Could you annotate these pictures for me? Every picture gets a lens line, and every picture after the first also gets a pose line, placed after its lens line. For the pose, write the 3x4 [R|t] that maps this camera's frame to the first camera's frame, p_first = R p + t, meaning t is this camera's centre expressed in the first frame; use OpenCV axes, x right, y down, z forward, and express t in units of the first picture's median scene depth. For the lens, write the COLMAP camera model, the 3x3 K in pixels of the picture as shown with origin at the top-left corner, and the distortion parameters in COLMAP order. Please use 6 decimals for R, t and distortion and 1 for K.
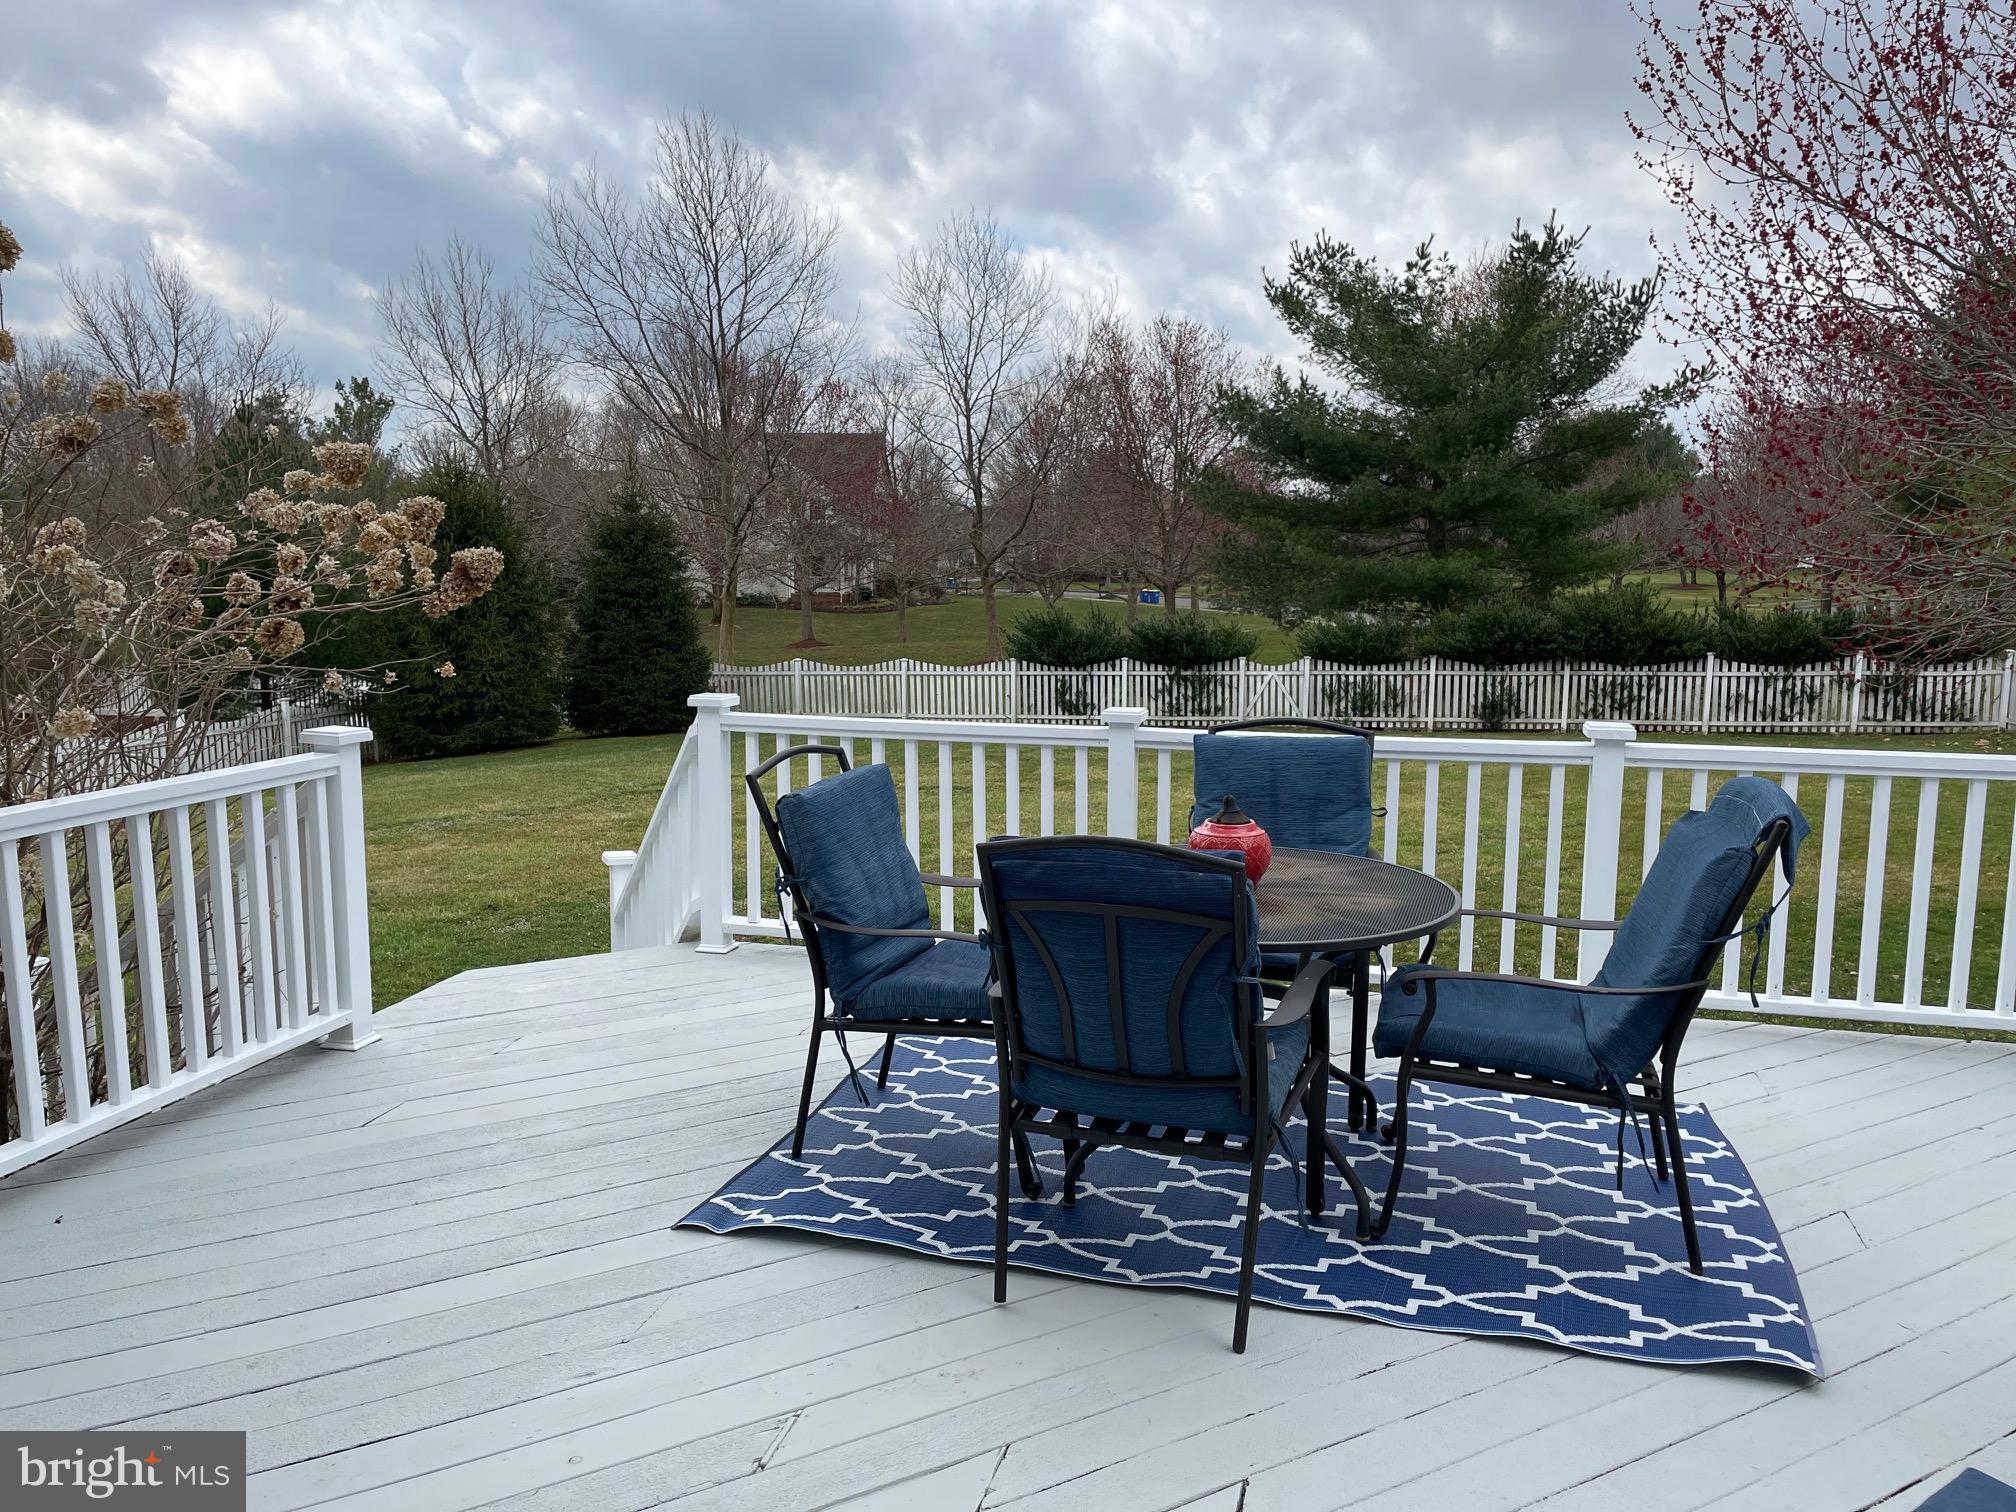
lens RADIAL K [[1520.9, 0, 1008.8], [0, 1520.9, 806.4], [0, 0, 1]] dist [0.094374, -0.129704]
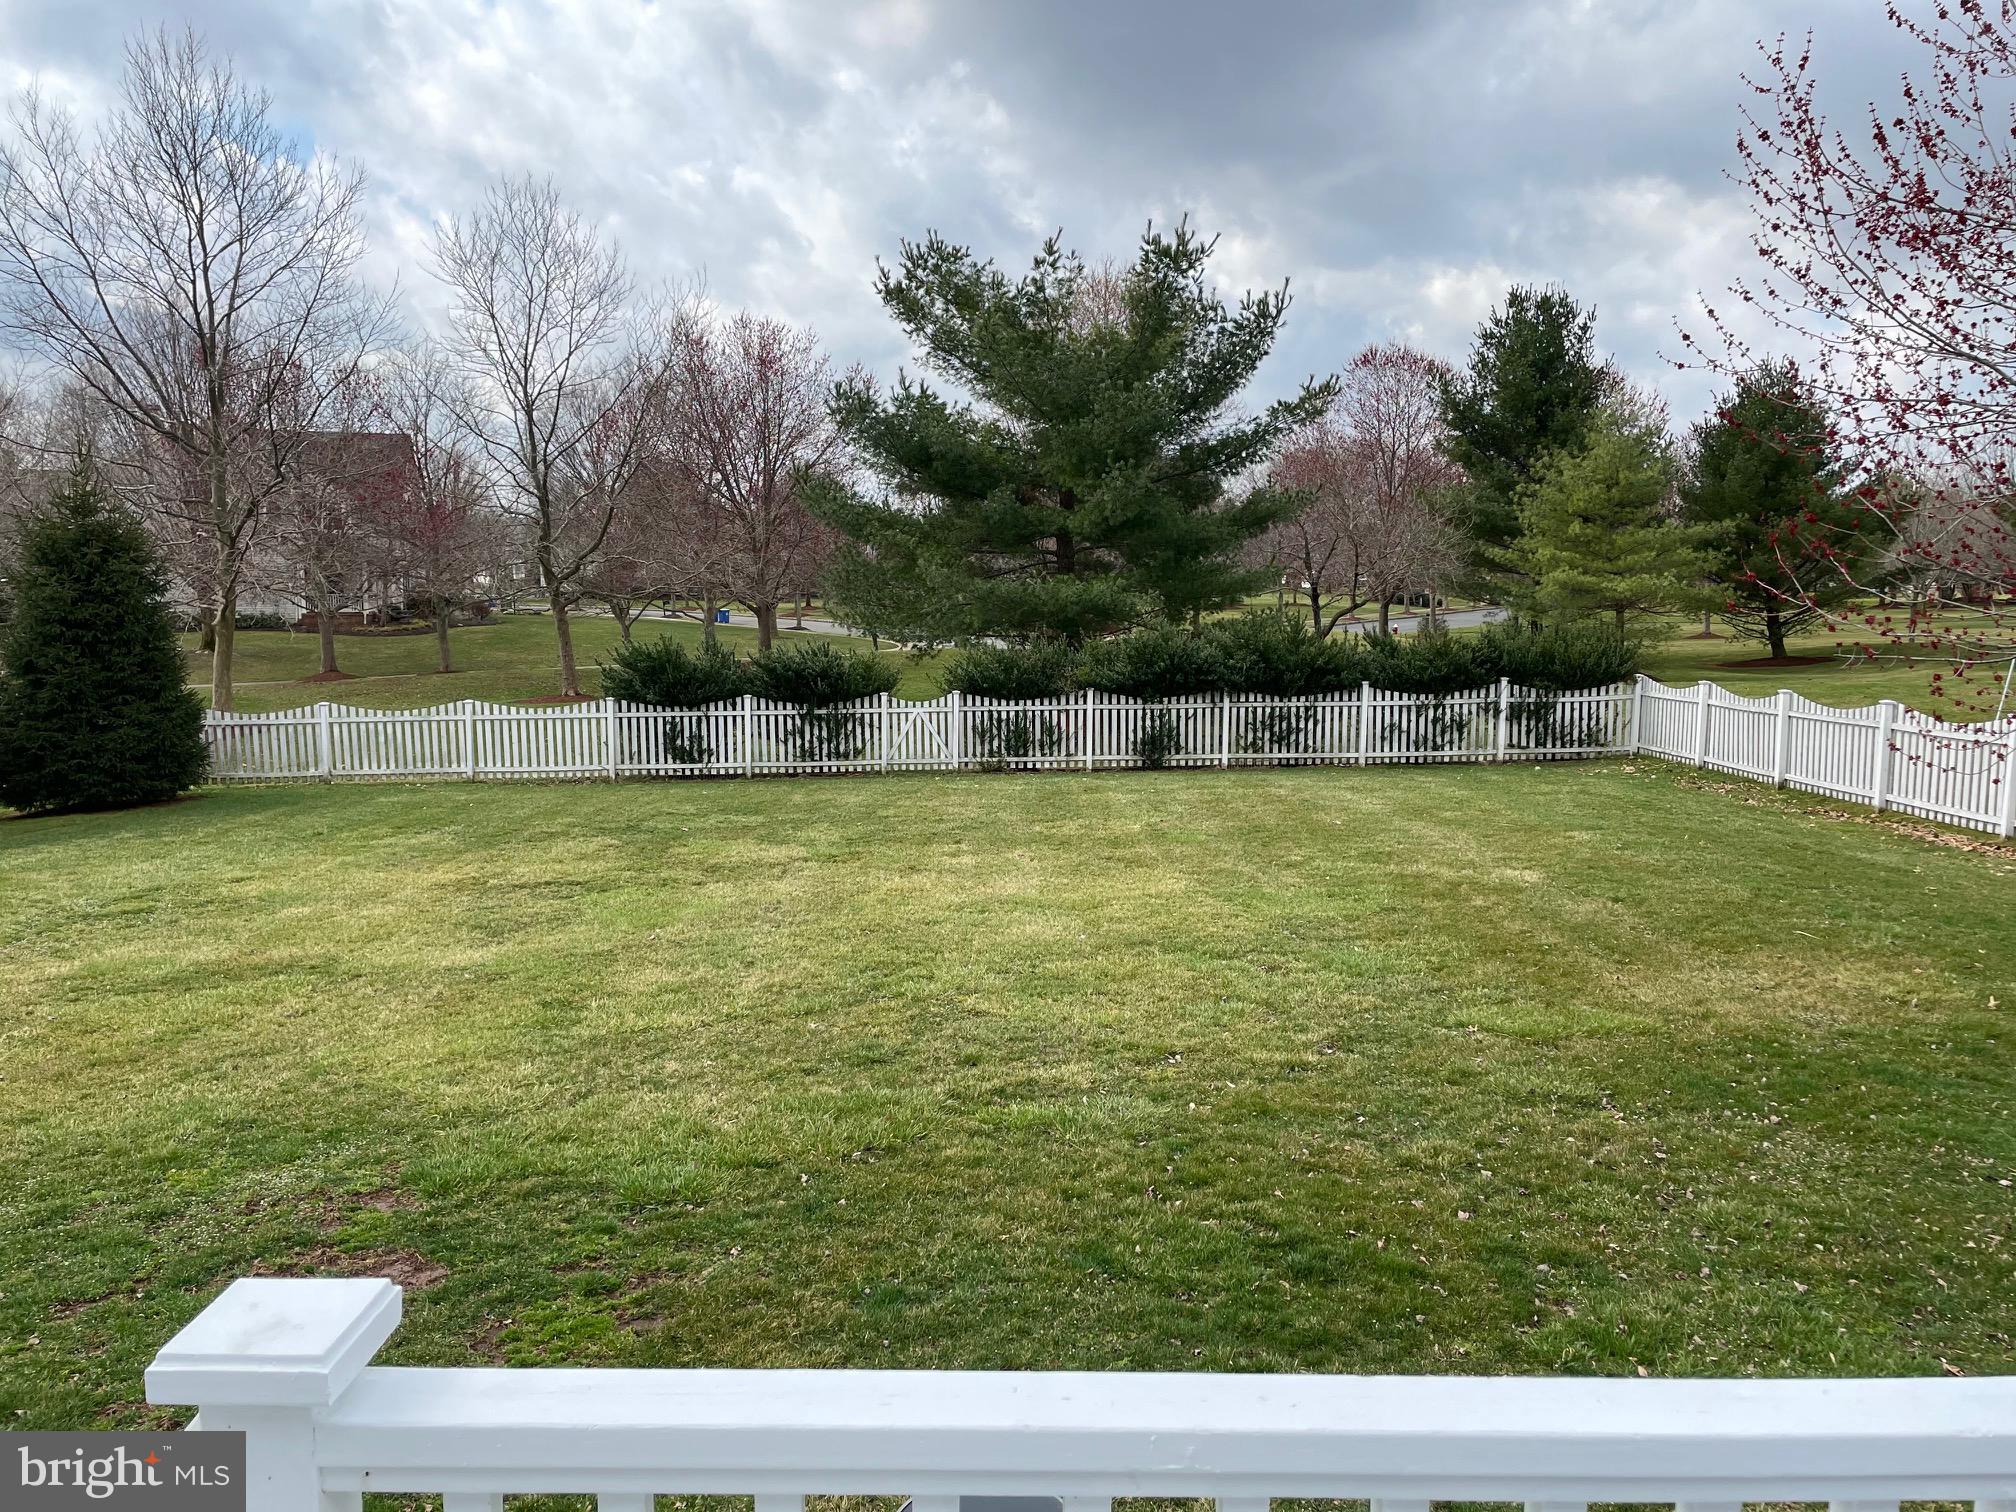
lens RADIAL K [[1551.4, 0, 1008.0], [0, 1551.4, 756.0], [0, 0, 1]] dist [0.100431, -0.141272]
pose [[0.960377, -0.029586, 0.277131, -0.026535], [0.042065, 0.998346, -0.039191, -0.023709], [-0.275513, 0.049296, 0.960033, 0.127393]]
